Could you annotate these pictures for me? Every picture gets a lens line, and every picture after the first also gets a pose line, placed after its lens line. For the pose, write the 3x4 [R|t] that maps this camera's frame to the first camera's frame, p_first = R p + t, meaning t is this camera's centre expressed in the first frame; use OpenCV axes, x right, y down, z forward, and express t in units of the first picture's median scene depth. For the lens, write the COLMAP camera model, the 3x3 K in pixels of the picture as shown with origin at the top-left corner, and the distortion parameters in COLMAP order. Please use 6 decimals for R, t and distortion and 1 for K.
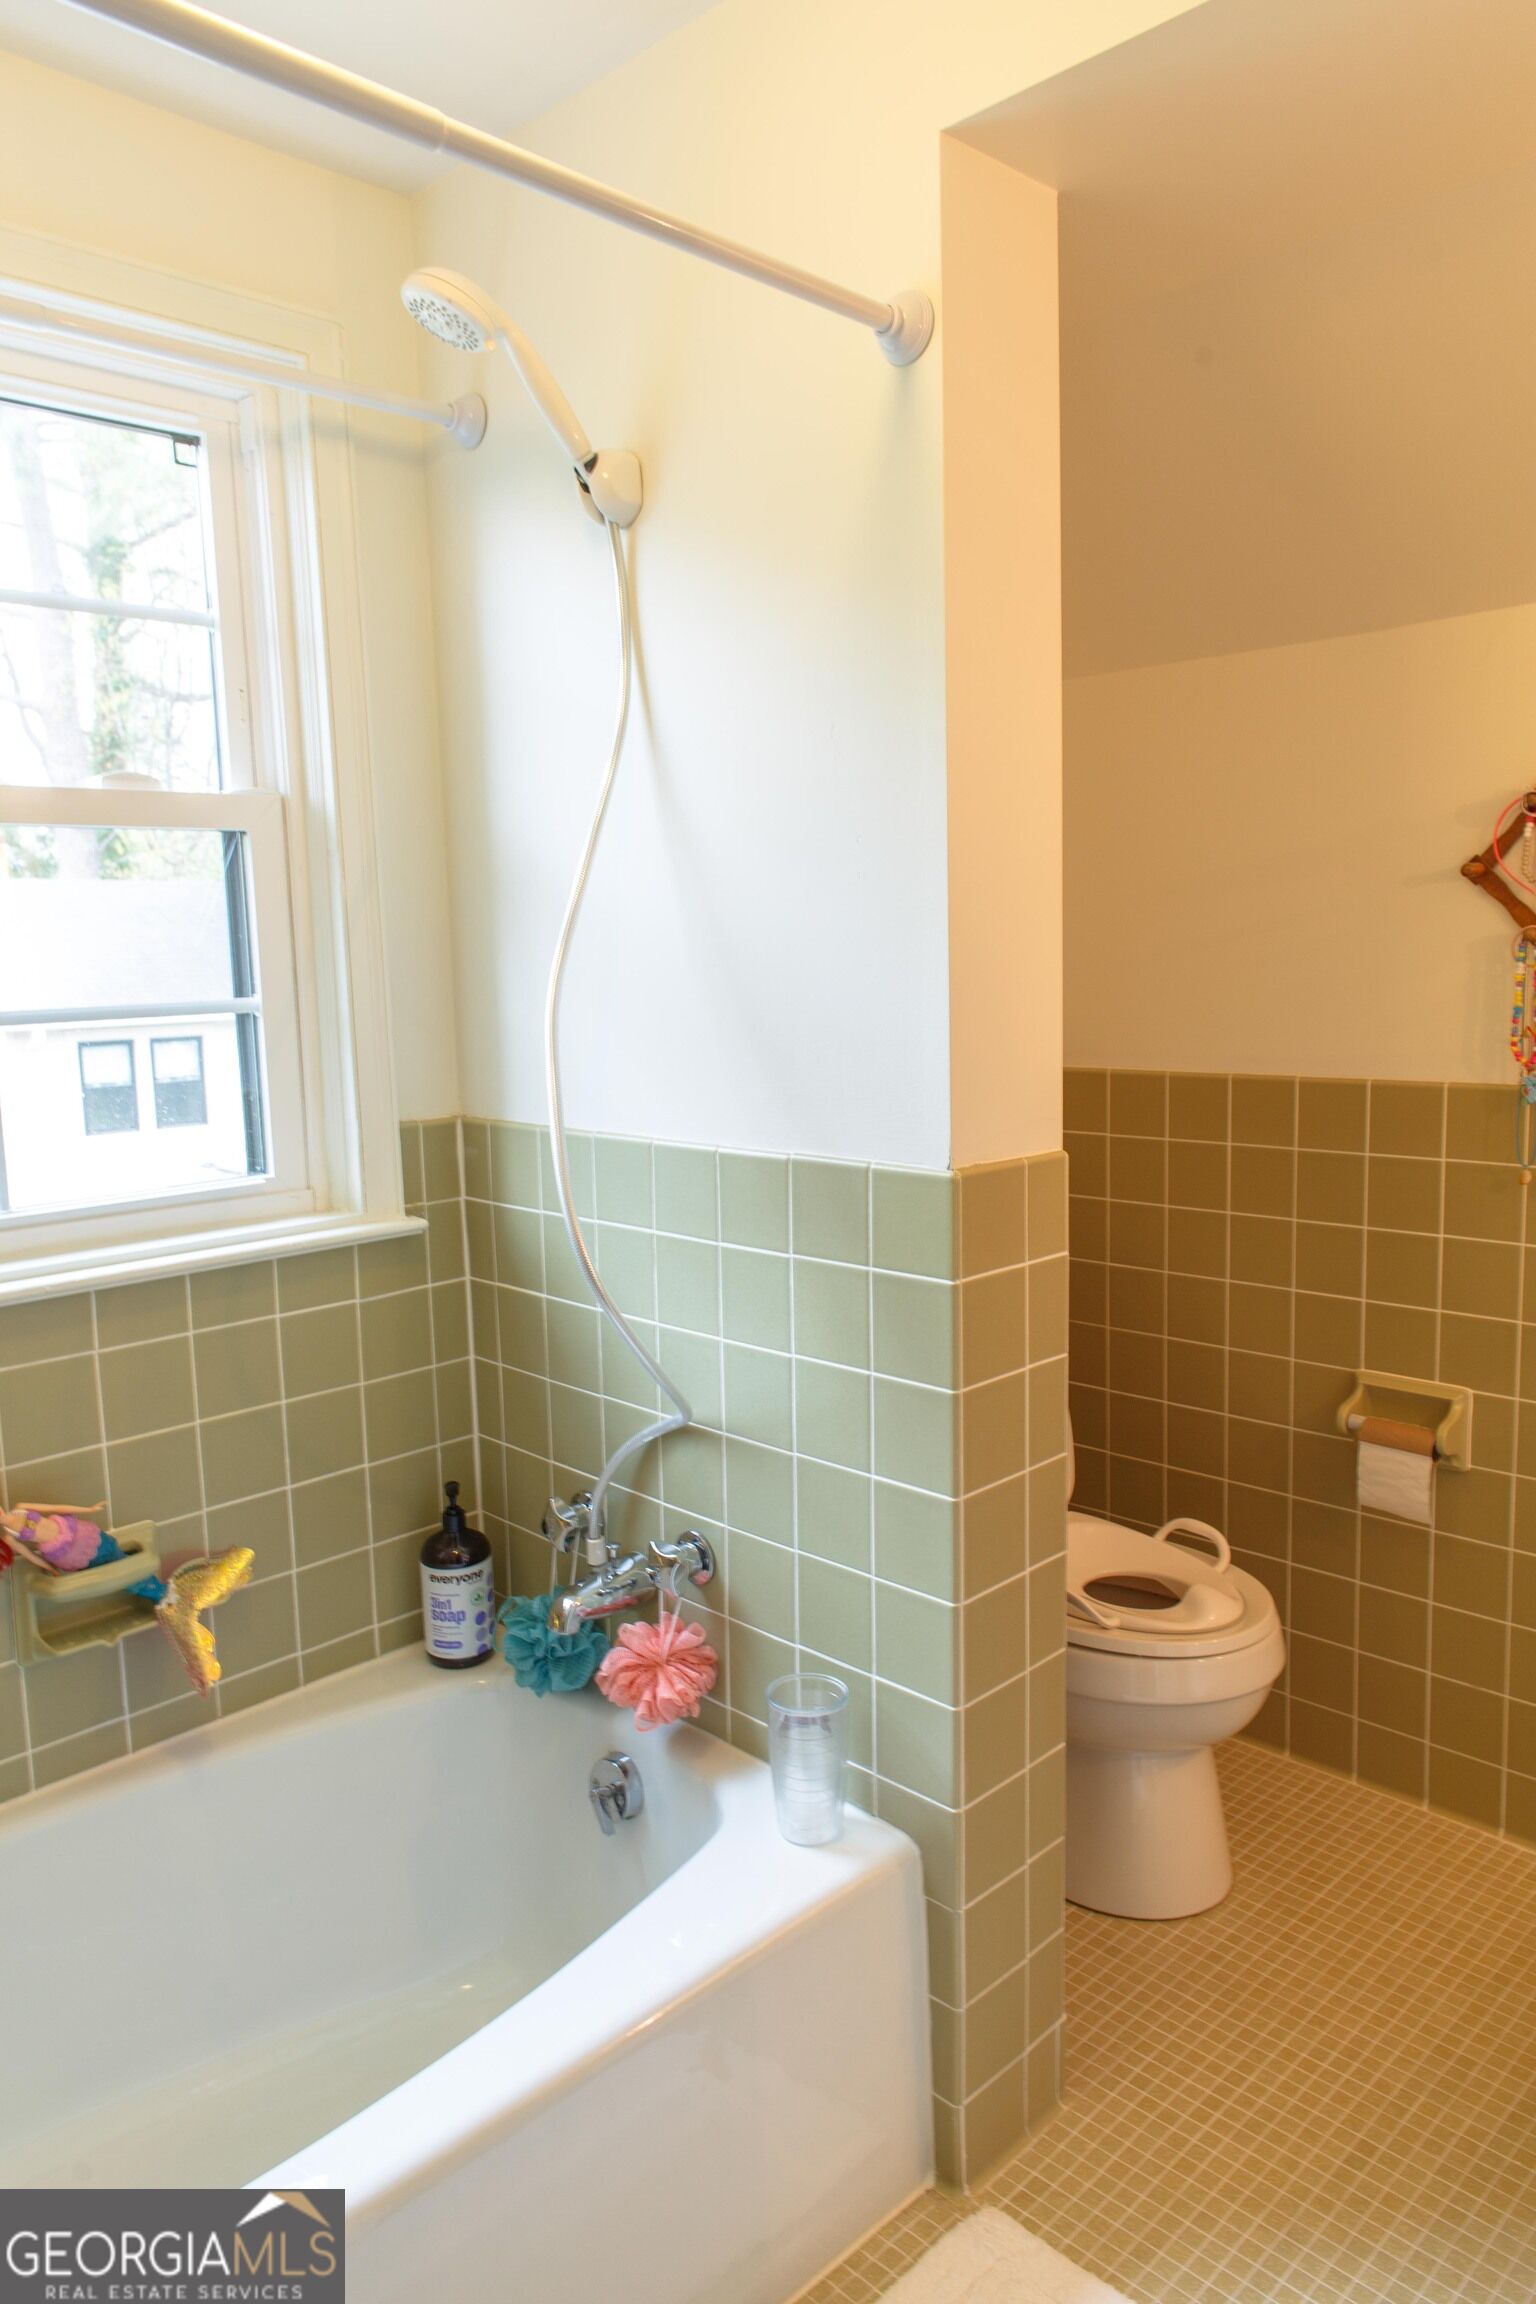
lens RADIAL K [[1563.7, 0, 773.4], [0, 1563.7, 1148.1], [0, 0, 1]] dist [0.000378, 0.001594]
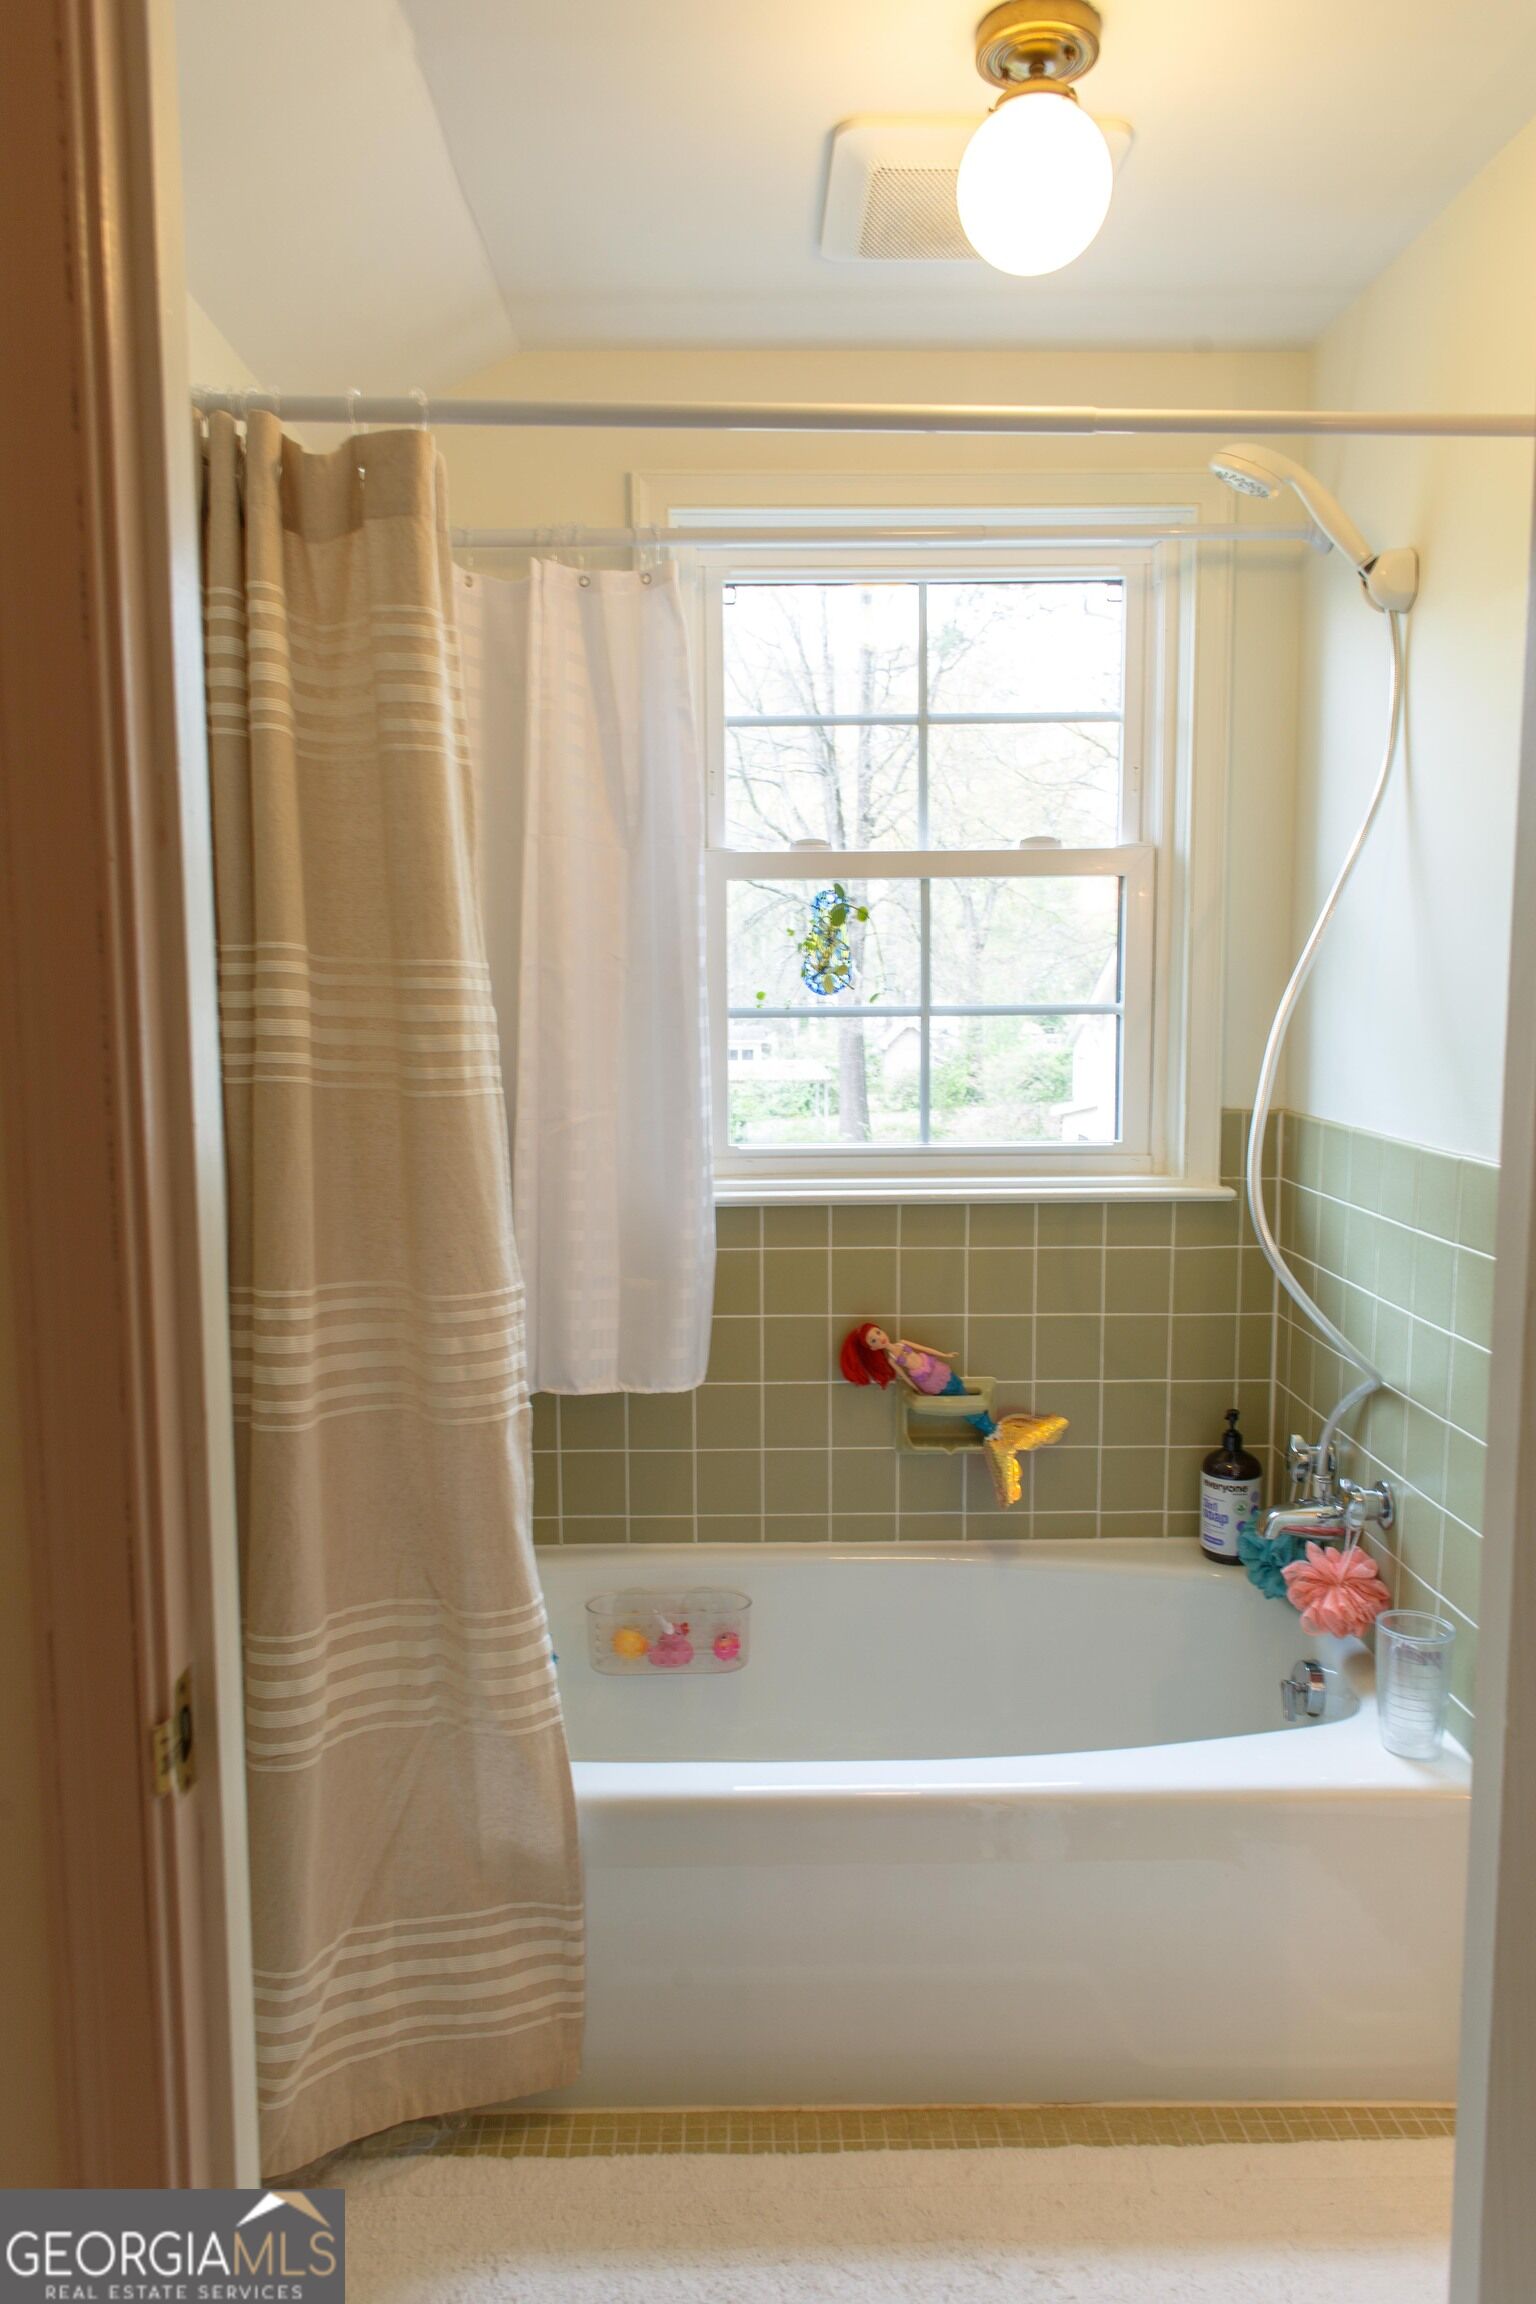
lens RADIAL K [[1570.9, 0, 768.0], [0, 1570.9, 1152.0], [0, 0, 1]] dist [0.008029, 0.000636]
pose [[0.724581, 0.100150, -0.681874, 0.375745], [-0.105729, 0.993827, 0.033618, 0.014422], [0.681031, 0.047735, 0.730697, -0.155632]]
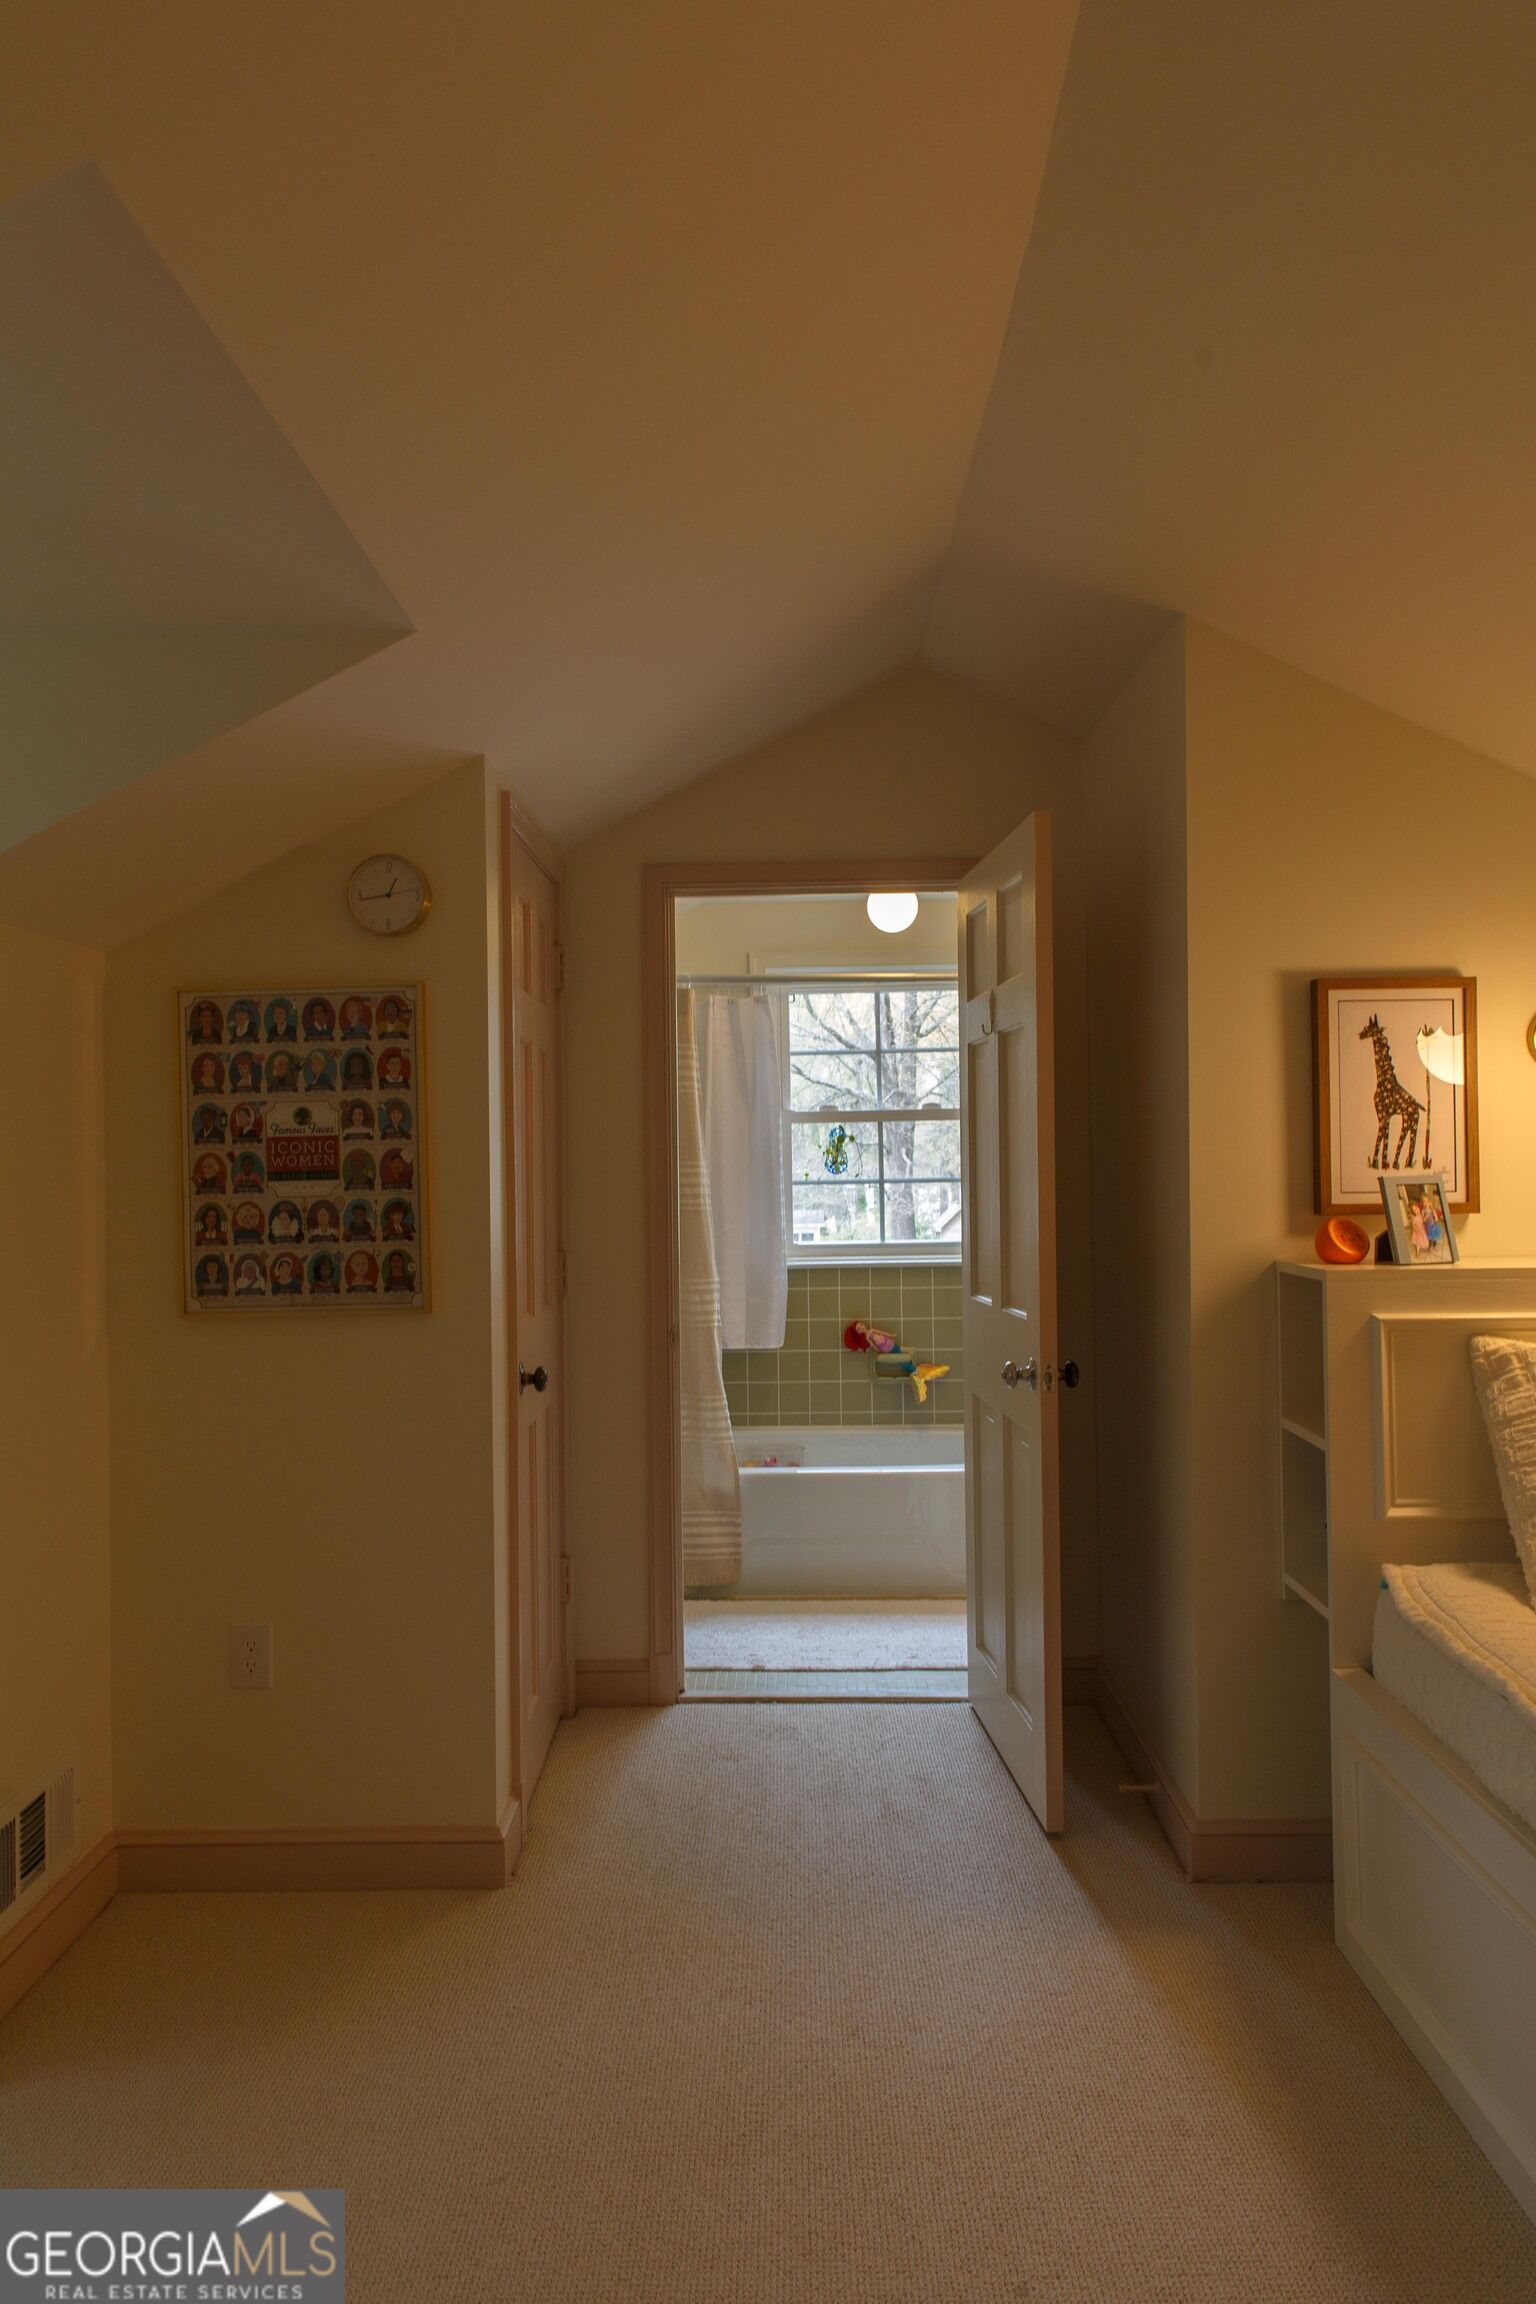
lens RADIAL K [[1570.9, 0, 768.0], [0, 1570.9, 1152.0], [0, 0, 1]] dist [0.008029, 0.000636]
pose [[0.697954, 0.011494, -0.716050, 1.537465], [-0.098577, 0.991895, -0.080164, 0.131811], [0.709325, 0.126537, 0.693430, -1.322983]]
